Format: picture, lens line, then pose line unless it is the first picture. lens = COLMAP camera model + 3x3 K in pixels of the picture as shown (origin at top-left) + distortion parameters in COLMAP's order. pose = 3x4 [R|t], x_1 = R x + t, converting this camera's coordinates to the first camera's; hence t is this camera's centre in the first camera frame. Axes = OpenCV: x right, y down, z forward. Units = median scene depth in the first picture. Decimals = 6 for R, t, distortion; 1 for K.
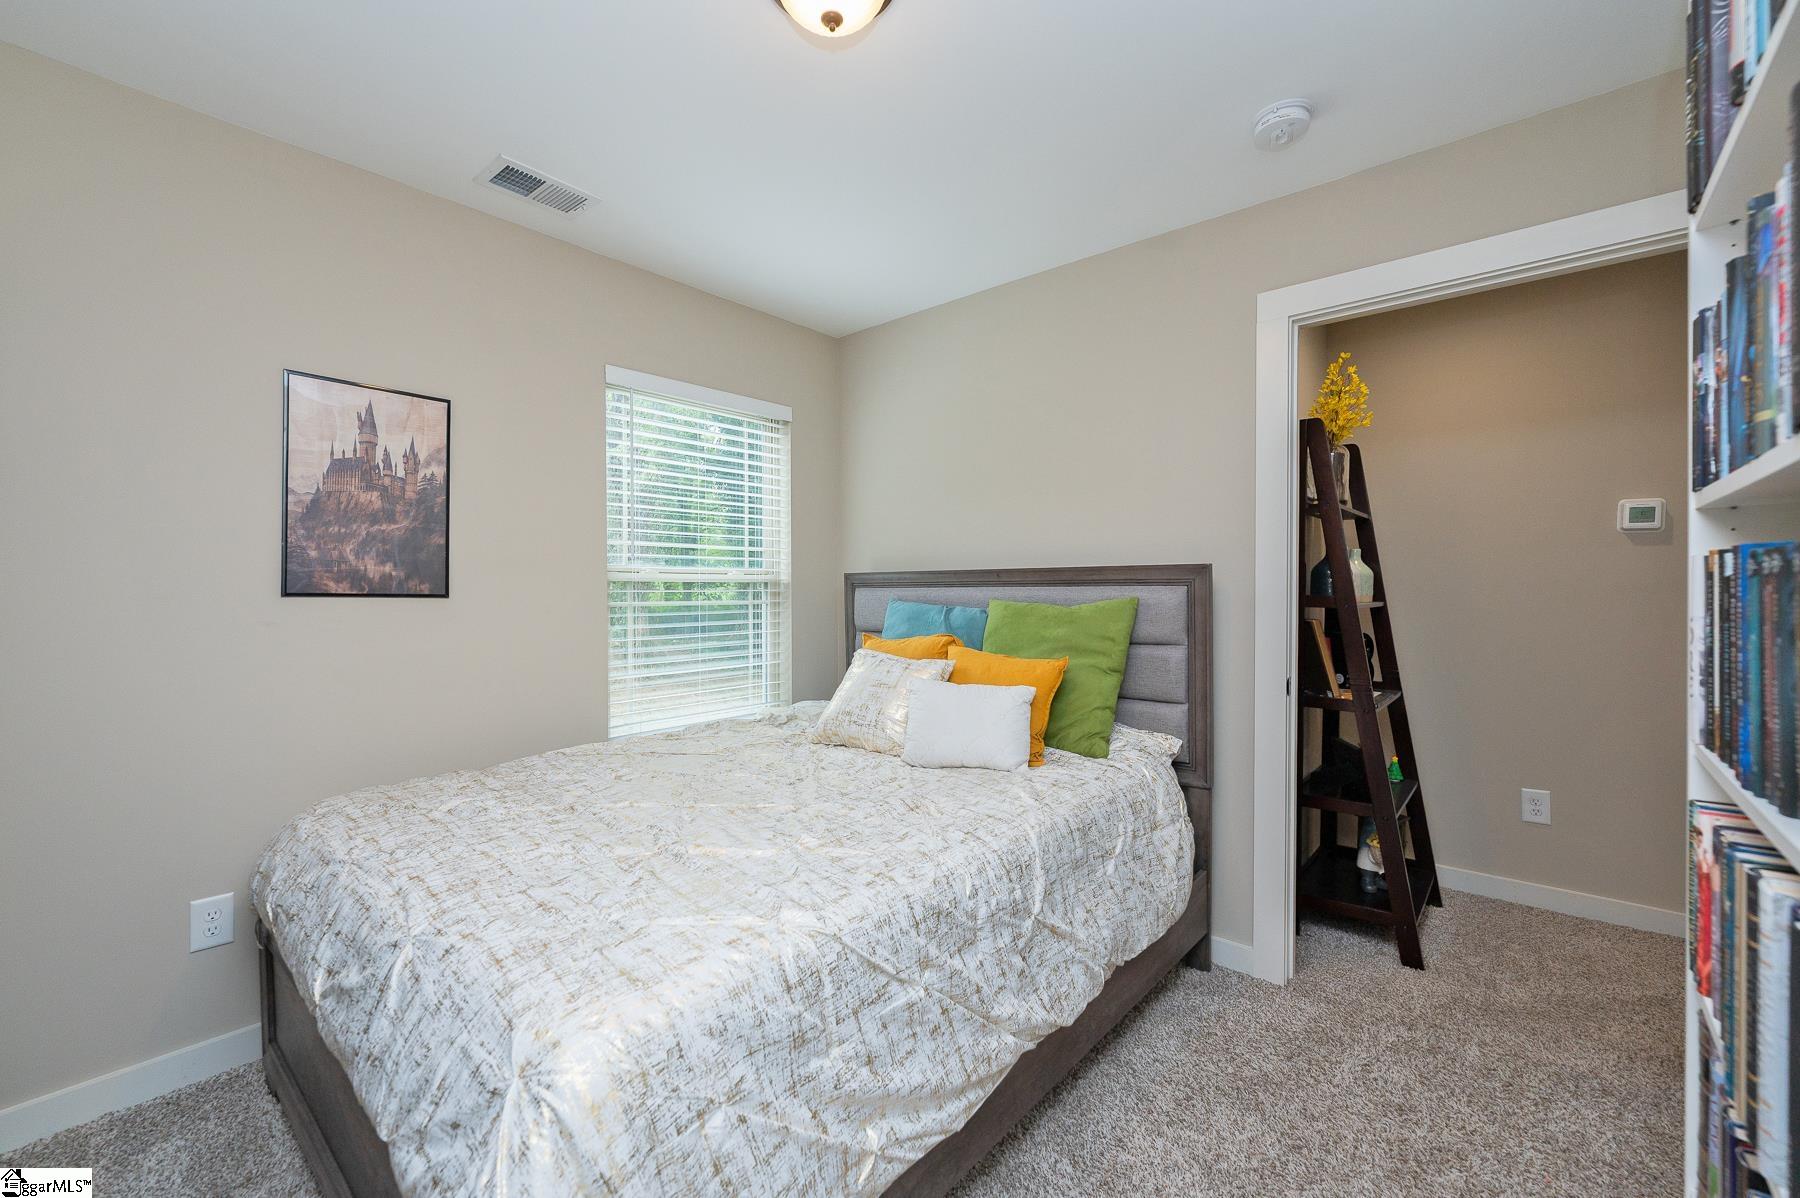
lens RADIAL K [[729.1, 0, 900.0], [0, 729.1, 599.0], [0, 0, 1]] dist [0.000238, 0.000037]
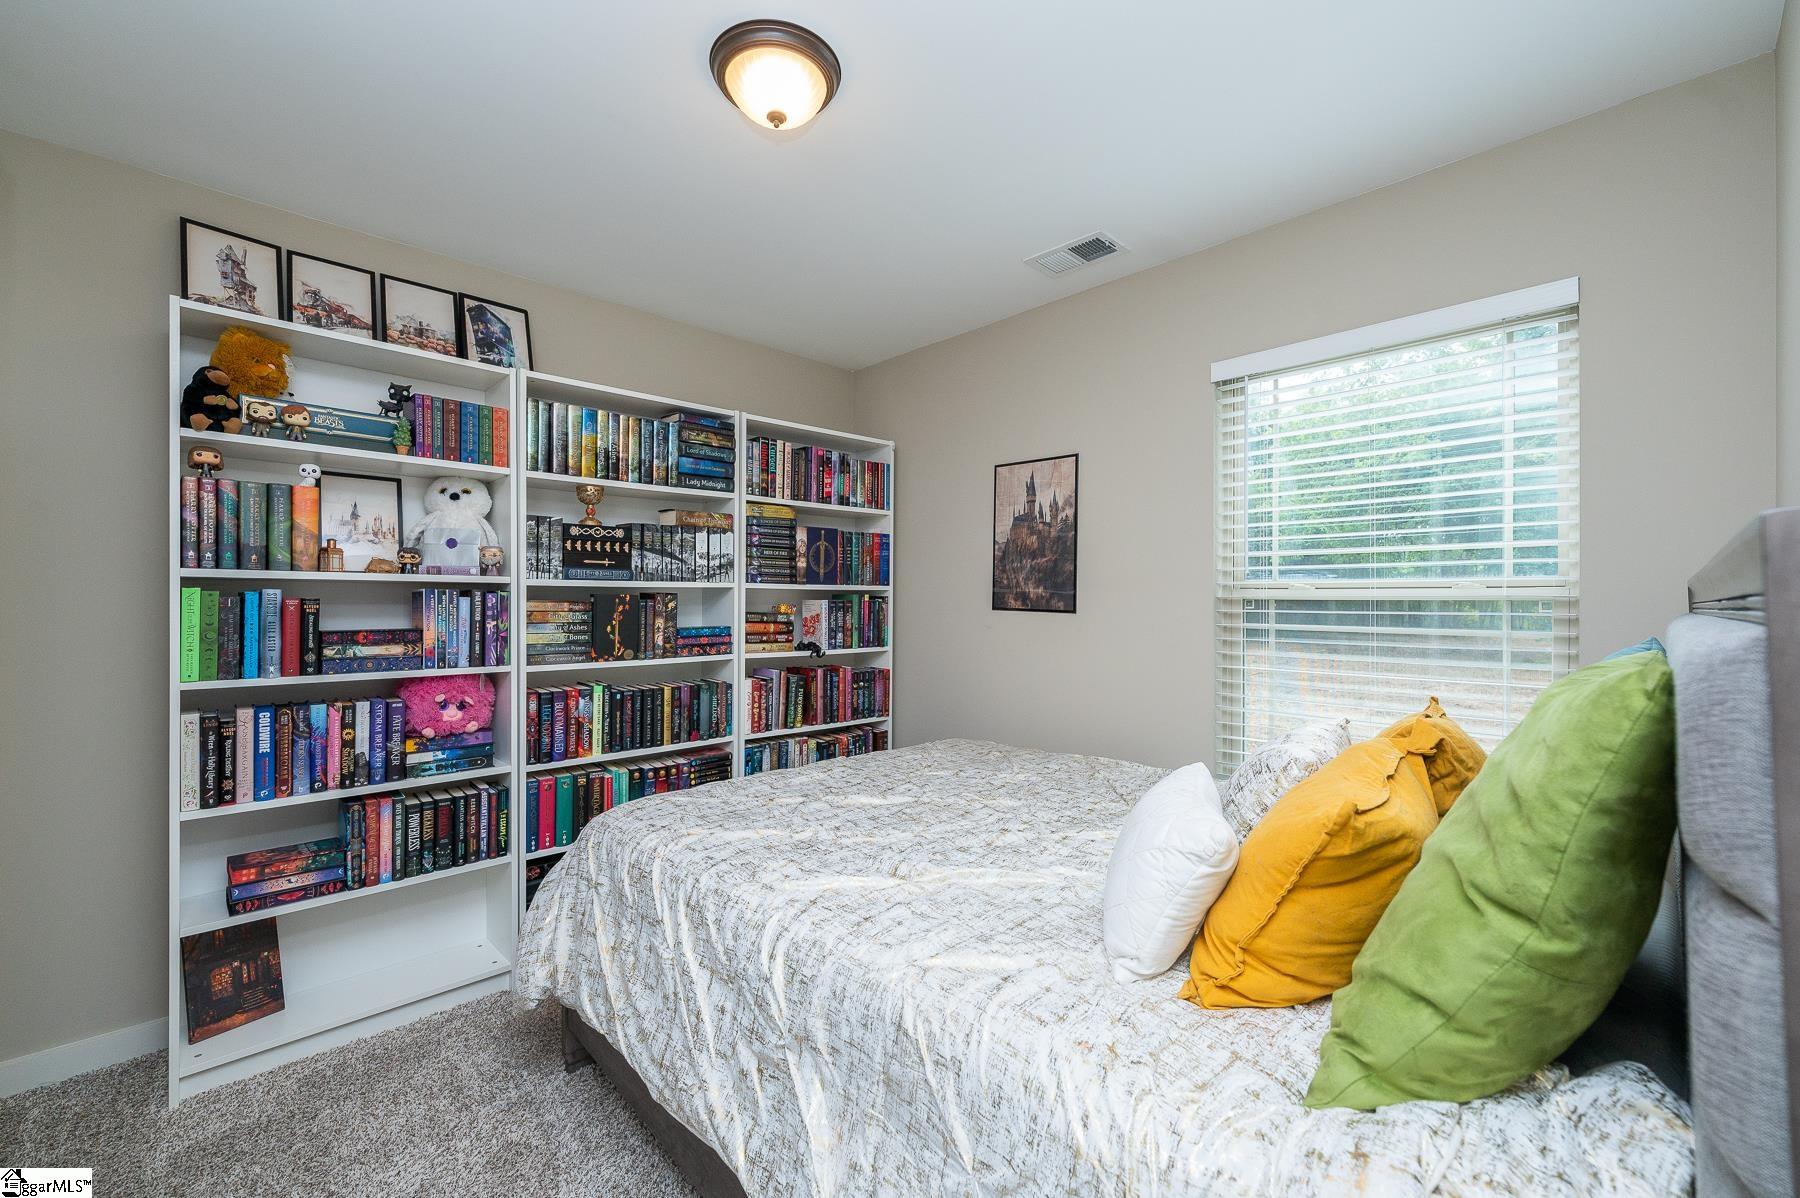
lens RADIAL K [[729.1, 0, 900.0], [0, 729.1, 599.0], [0, 0, 1]] dist [0.000238, 0.000037]
pose [[-0.099776, 0.004146, -0.995001, 0.680041], [-0.016180, 0.999852, 0.005789, -0.029753], [0.994878, 0.016676, -0.099695, 0.869147]]
